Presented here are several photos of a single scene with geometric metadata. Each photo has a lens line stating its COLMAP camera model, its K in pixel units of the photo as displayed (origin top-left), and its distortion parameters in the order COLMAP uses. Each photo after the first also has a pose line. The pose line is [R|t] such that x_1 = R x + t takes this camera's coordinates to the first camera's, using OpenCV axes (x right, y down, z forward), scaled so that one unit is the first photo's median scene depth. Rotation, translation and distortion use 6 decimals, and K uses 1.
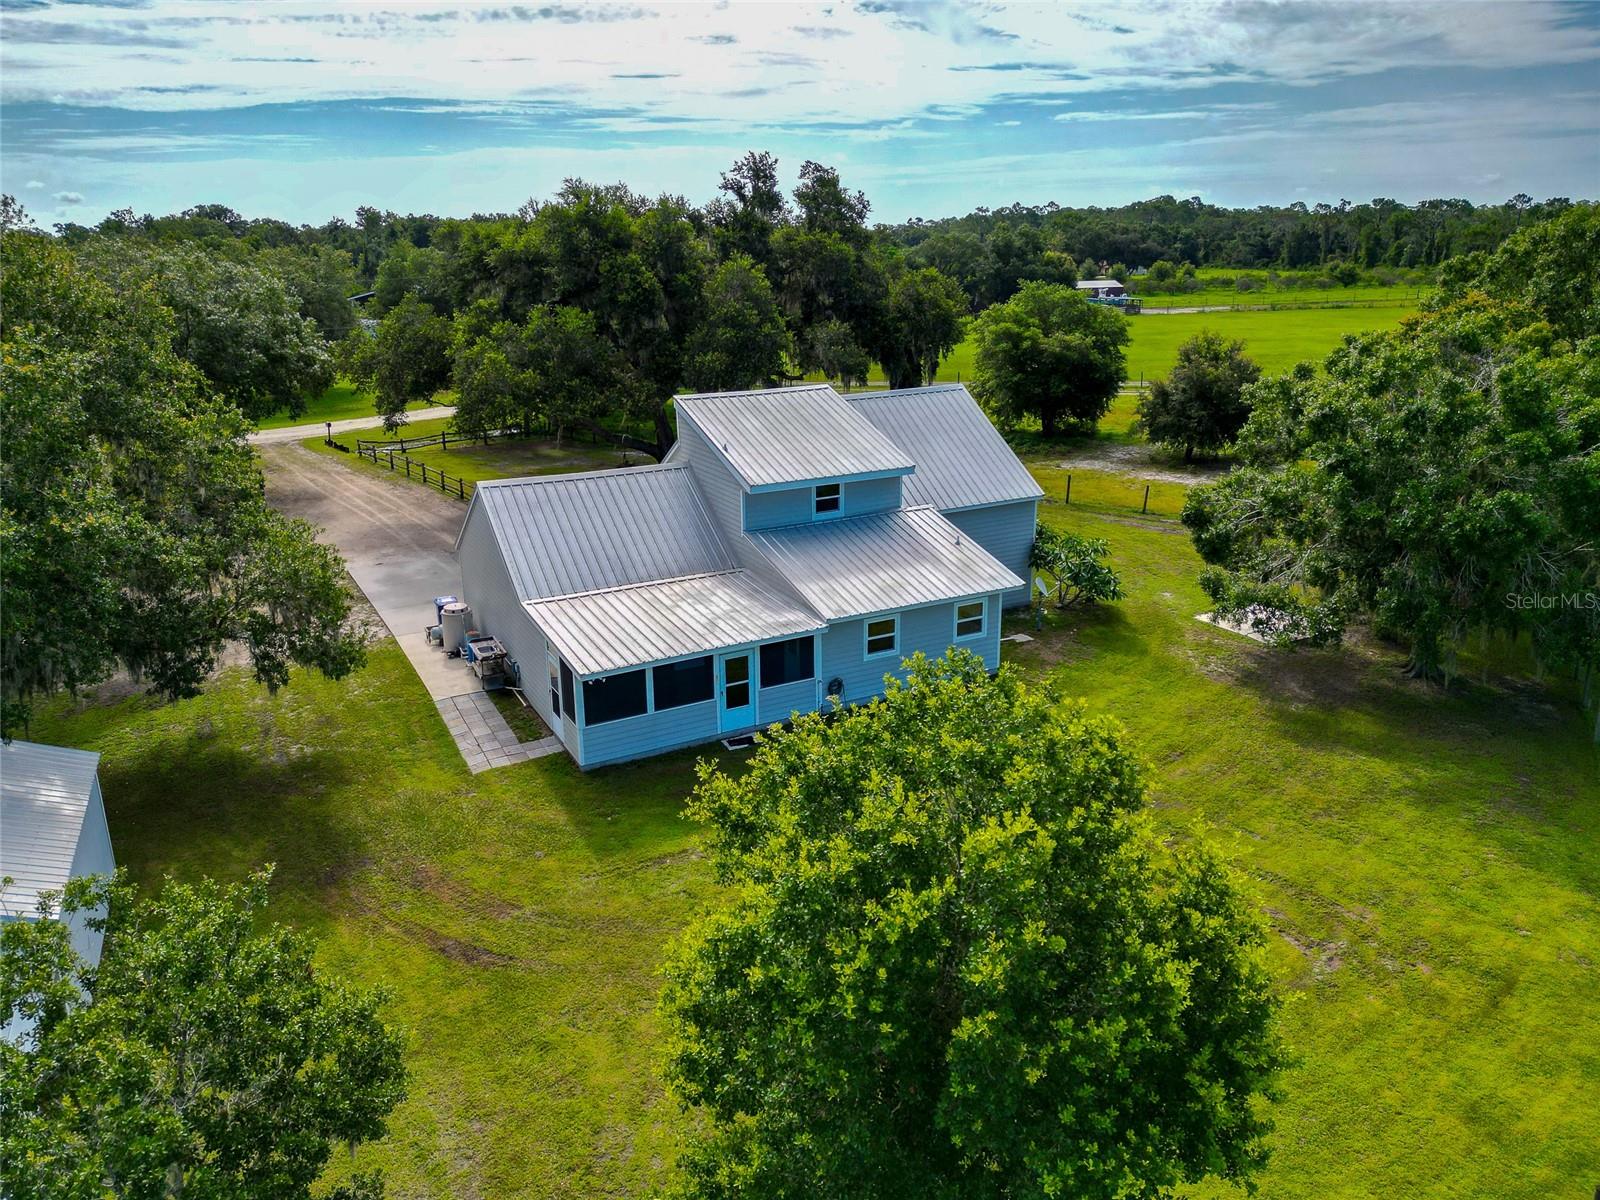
lens RADIAL K [[1144.6, 0, 787.1], [0, 1144.6, 597.7], [0, 0, 1]] dist [0.086135, -0.082161]
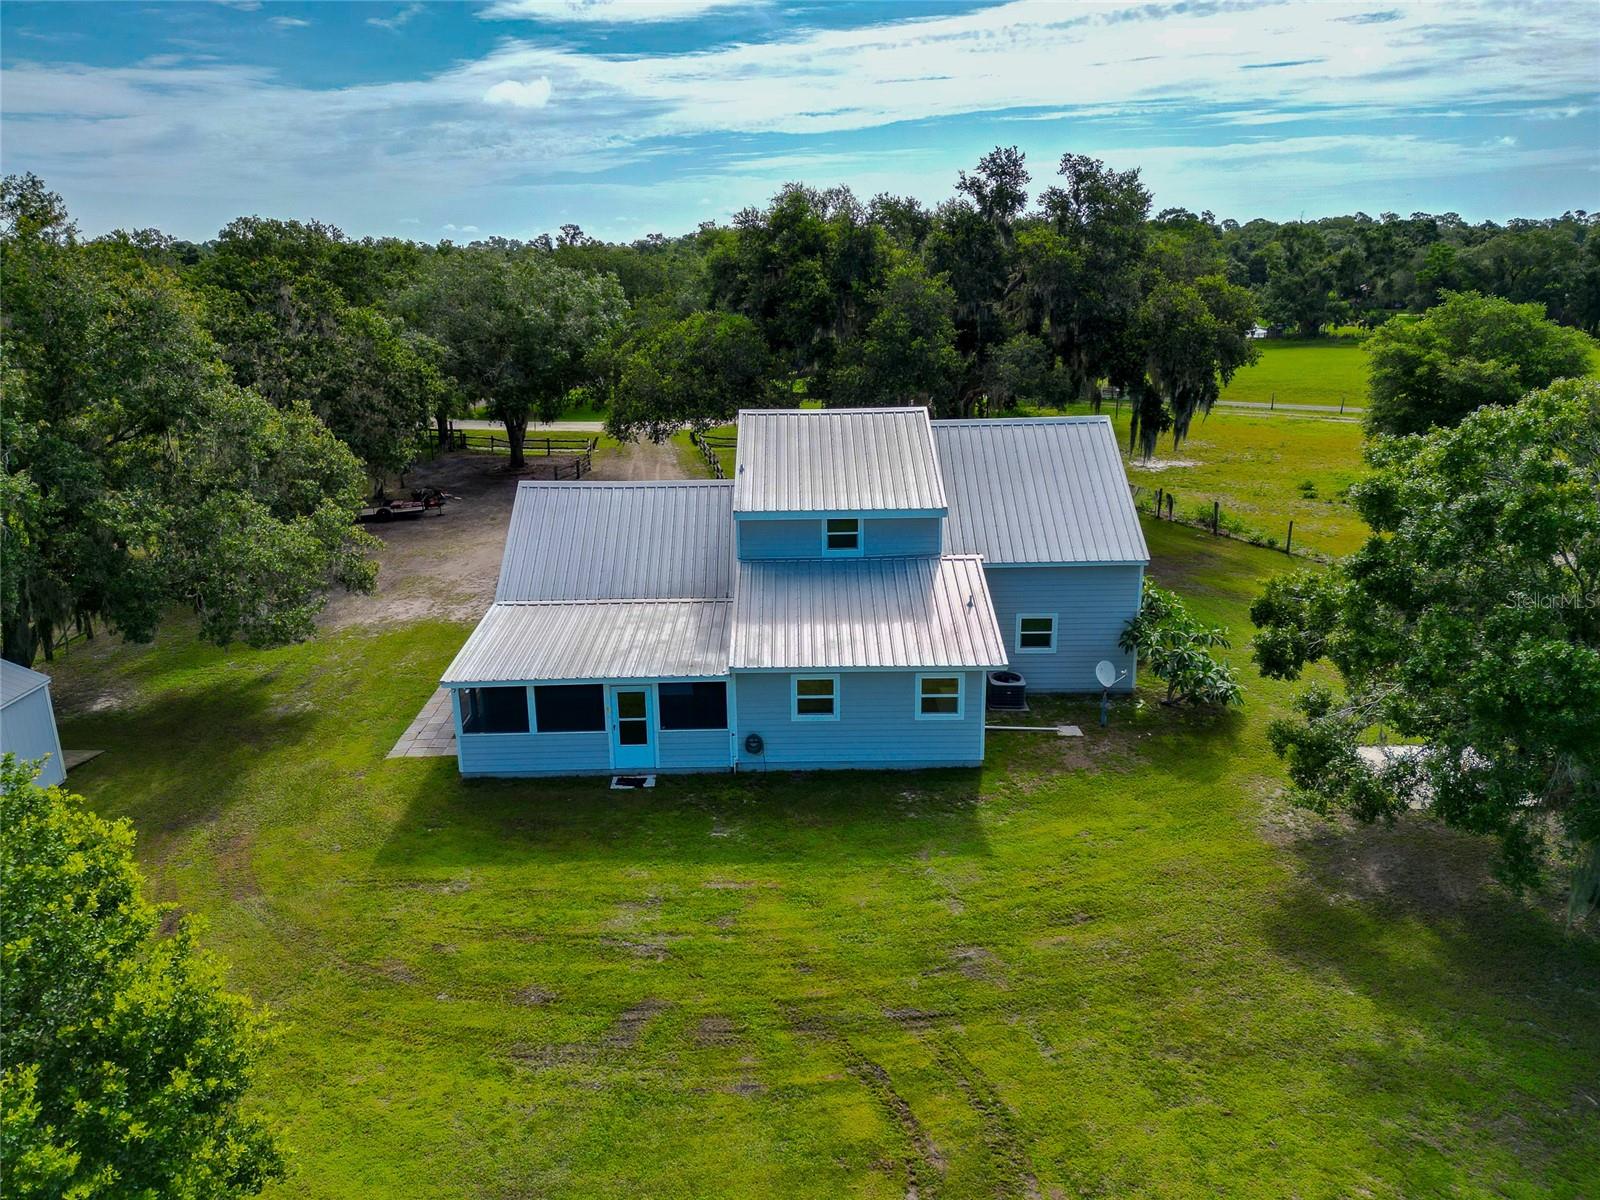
lens RADIAL K [[1144.6, 0, 787.1], [0, 1144.6, 597.7], [0, 0, 1]] dist [0.086135, -0.082161]
pose [[0.880931, 0.136826, -0.453033, 0.399512], [-0.137975, 0.989960, 0.030695, -0.058002], [0.452685, 0.035467, 0.890965, 0.183792]]
